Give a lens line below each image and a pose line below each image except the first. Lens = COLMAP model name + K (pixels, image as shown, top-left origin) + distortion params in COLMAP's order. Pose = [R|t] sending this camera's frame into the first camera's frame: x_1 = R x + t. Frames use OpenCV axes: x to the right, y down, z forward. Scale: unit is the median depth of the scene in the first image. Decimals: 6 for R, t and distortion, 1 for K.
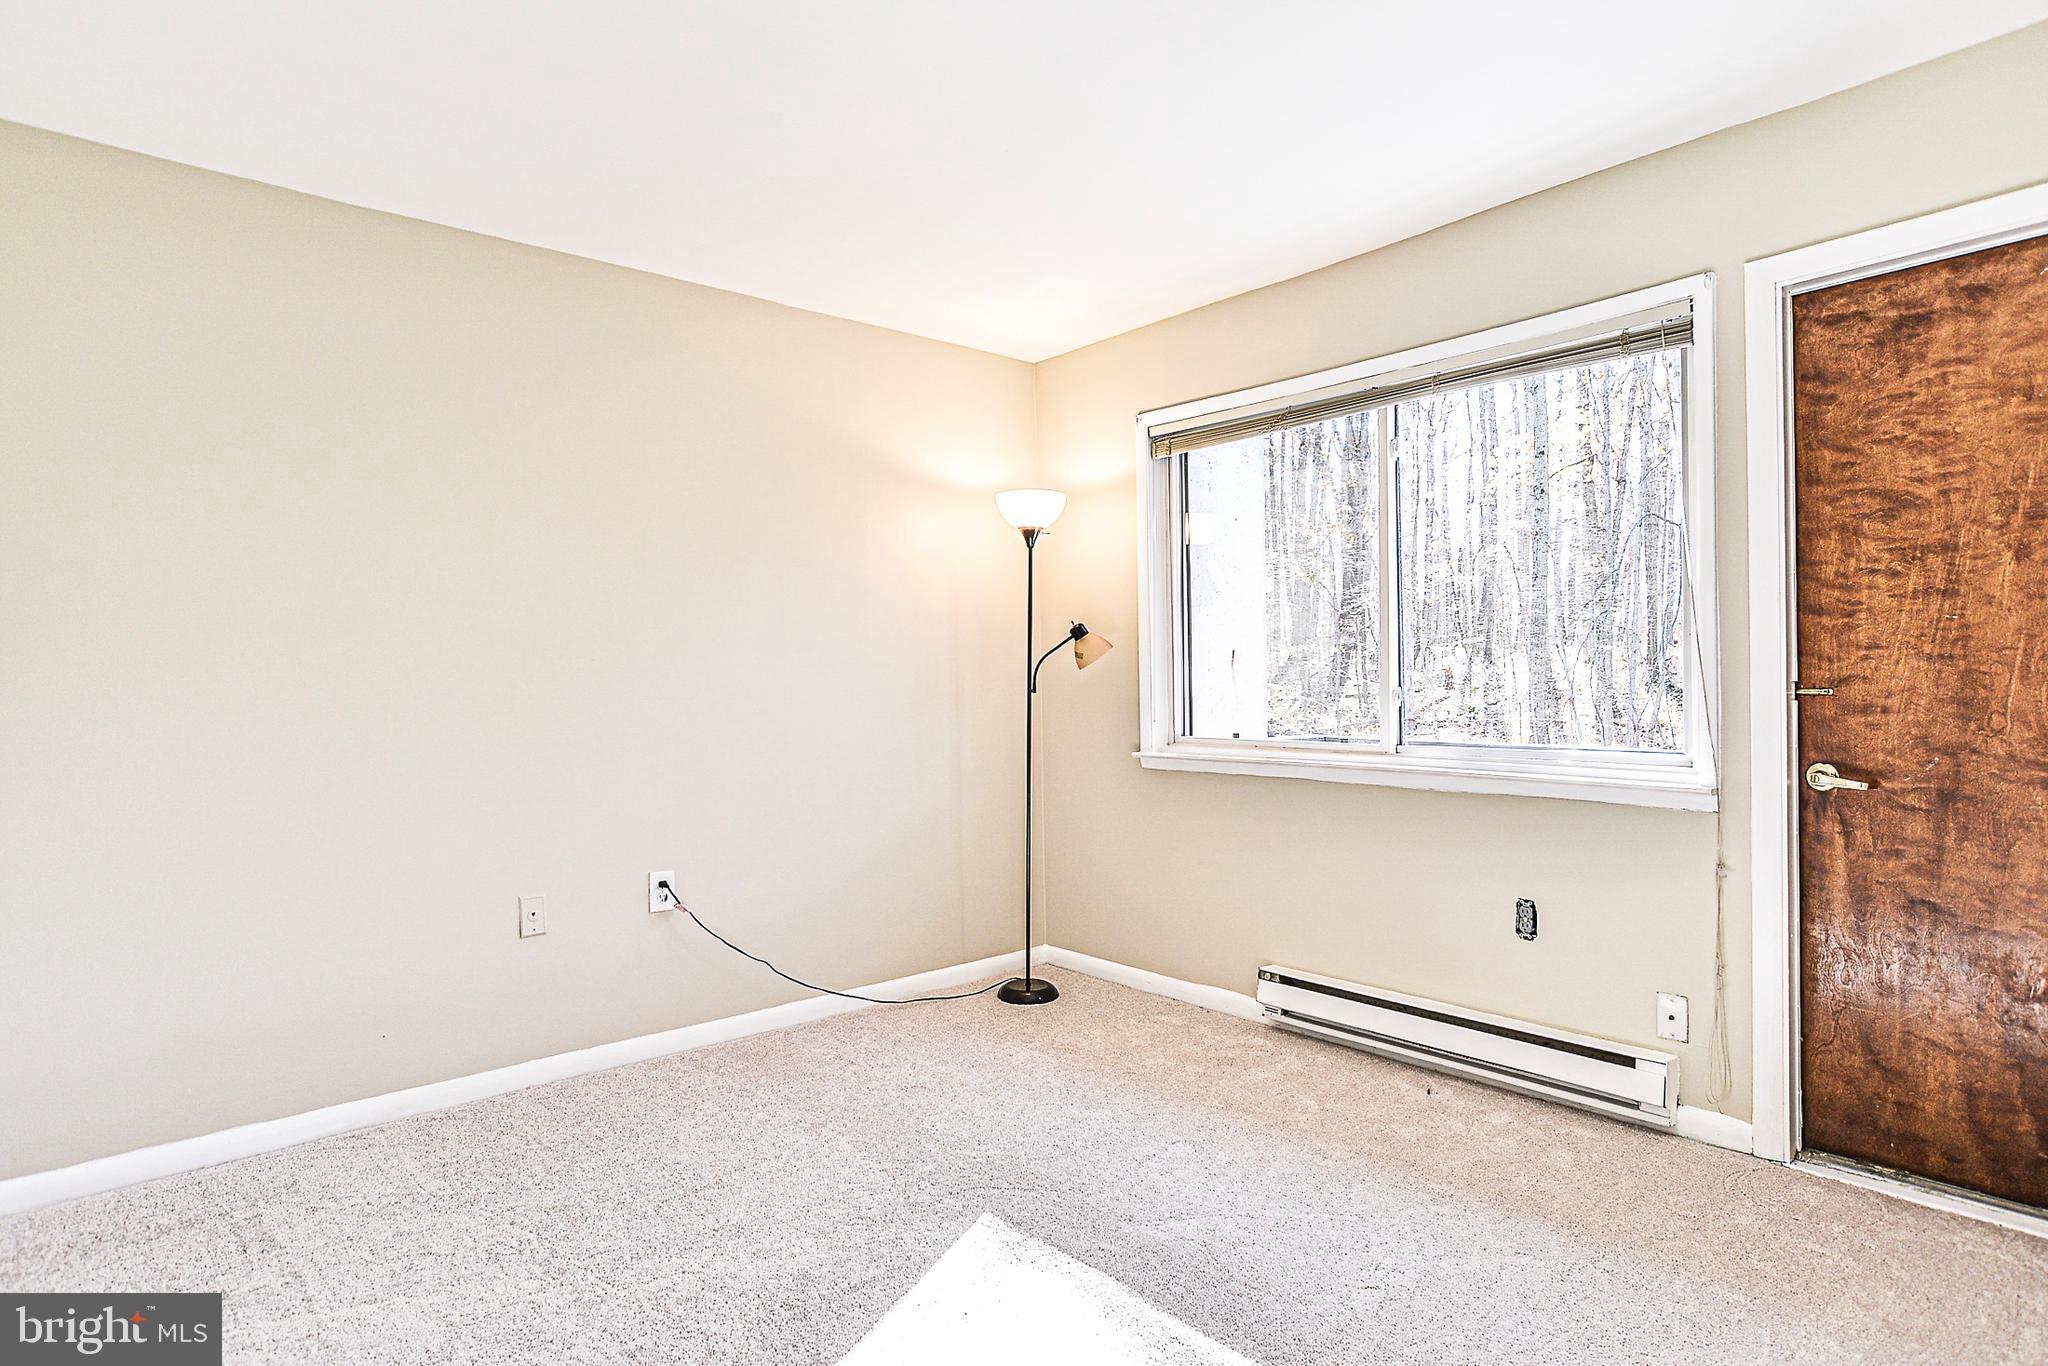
lens RADIAL K [[1090.1, 0, 1027.0], [0, 1090.1, 692.1], [0, 0, 1]] dist [-0.032411, 0.026487]
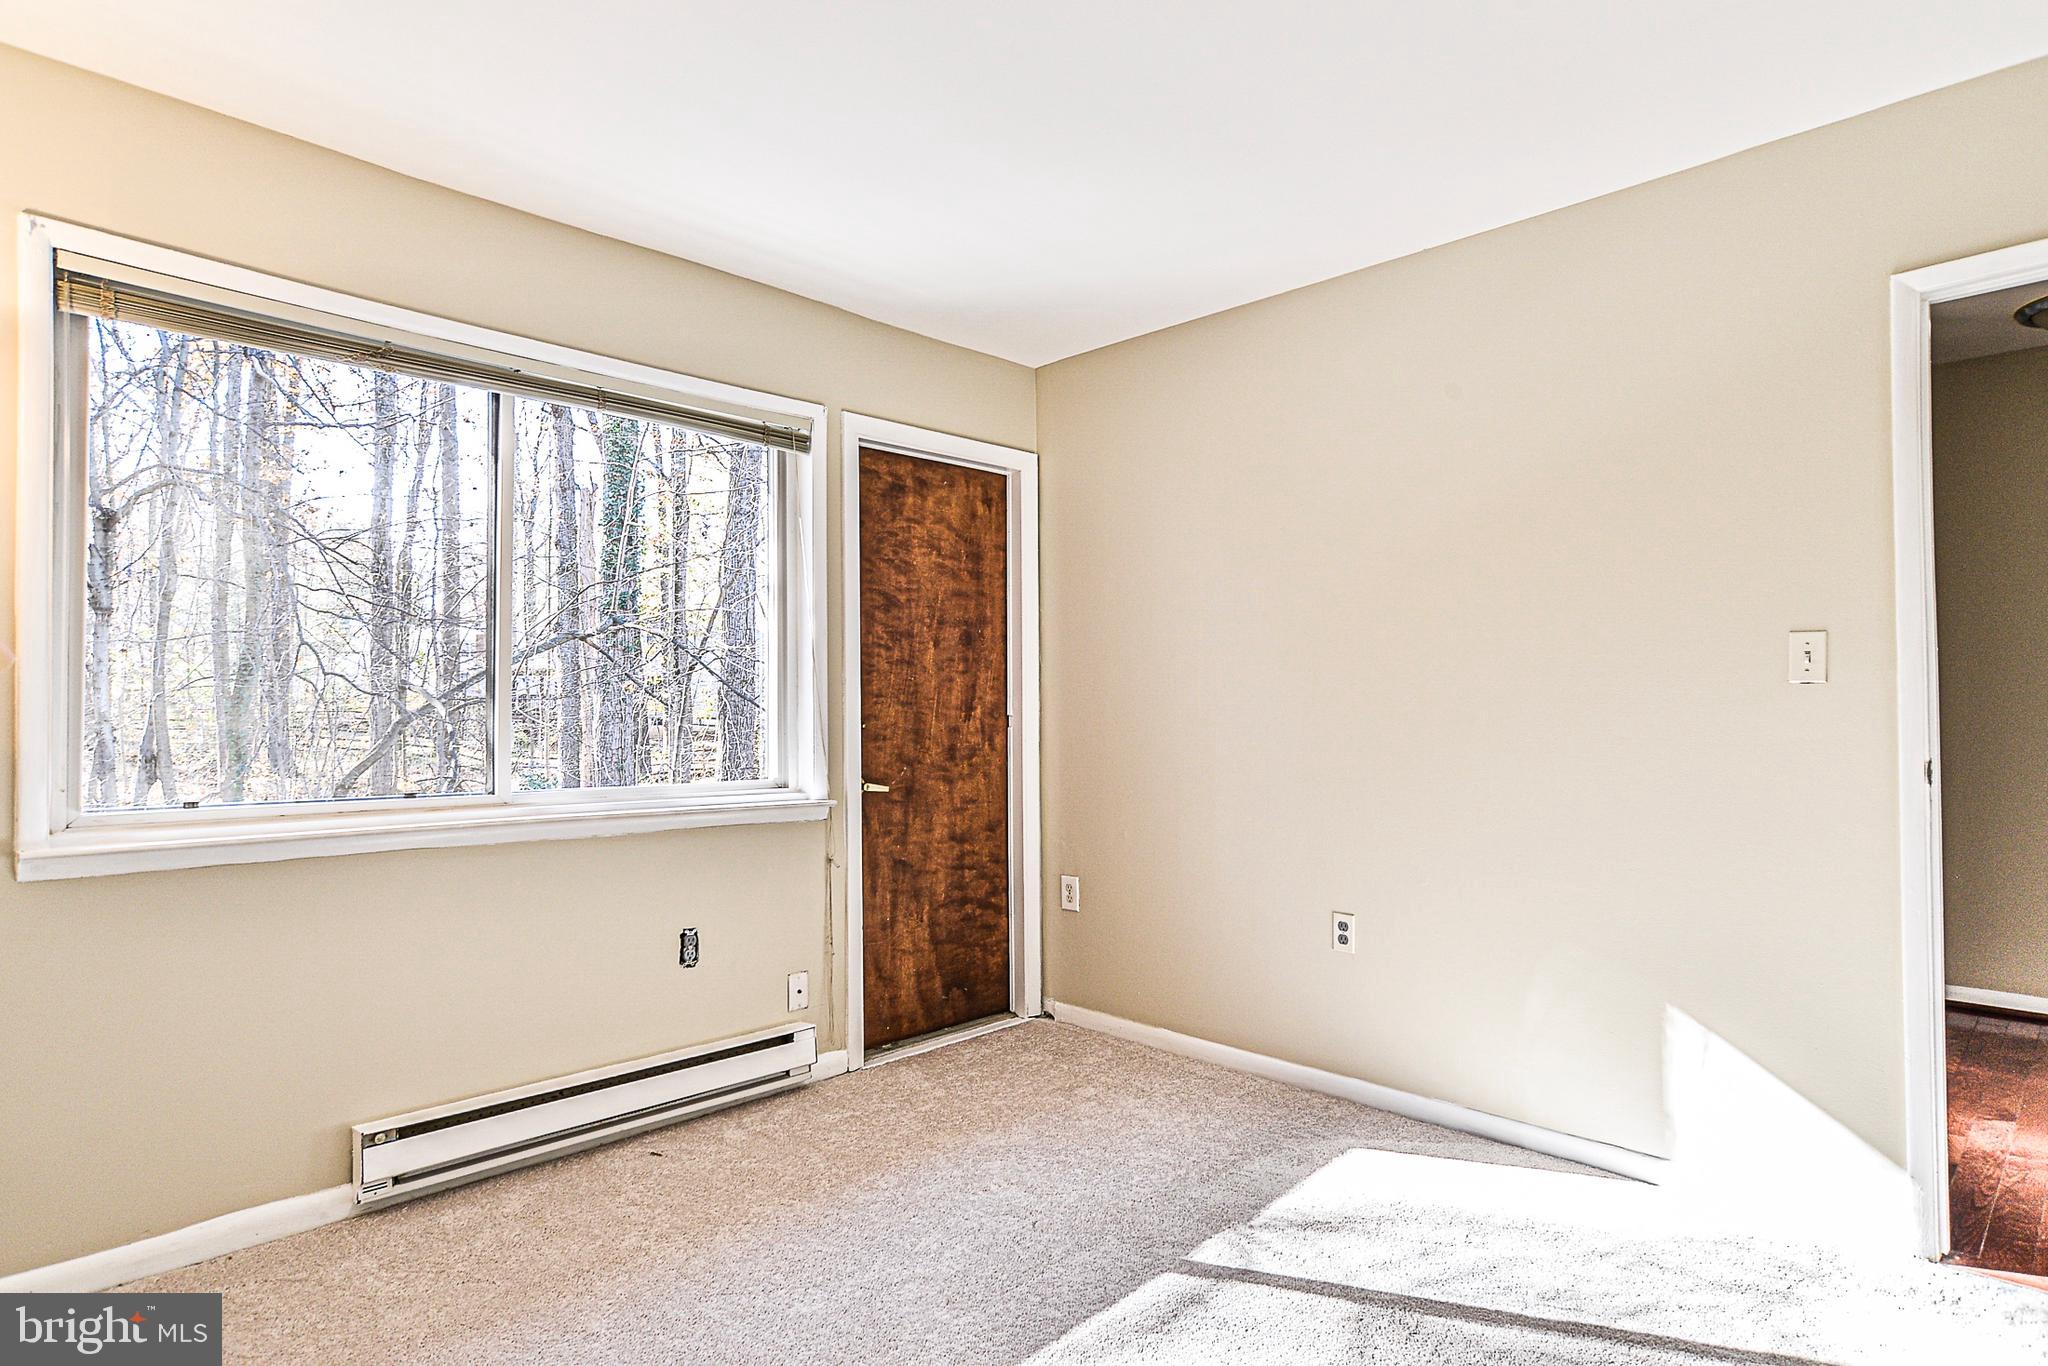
lens RADIAL K [[1090.1, 0, 1027.0], [0, 1090.1, 692.1], [0, 0, 1]] dist [-0.032411, 0.026487]
pose [[-0.067065, 0.034473, 0.997153, -0.739192], [0.017536, 0.999289, -0.033367, 0.007000], [-0.997594, 0.015248, -0.067622, 0.910311]]
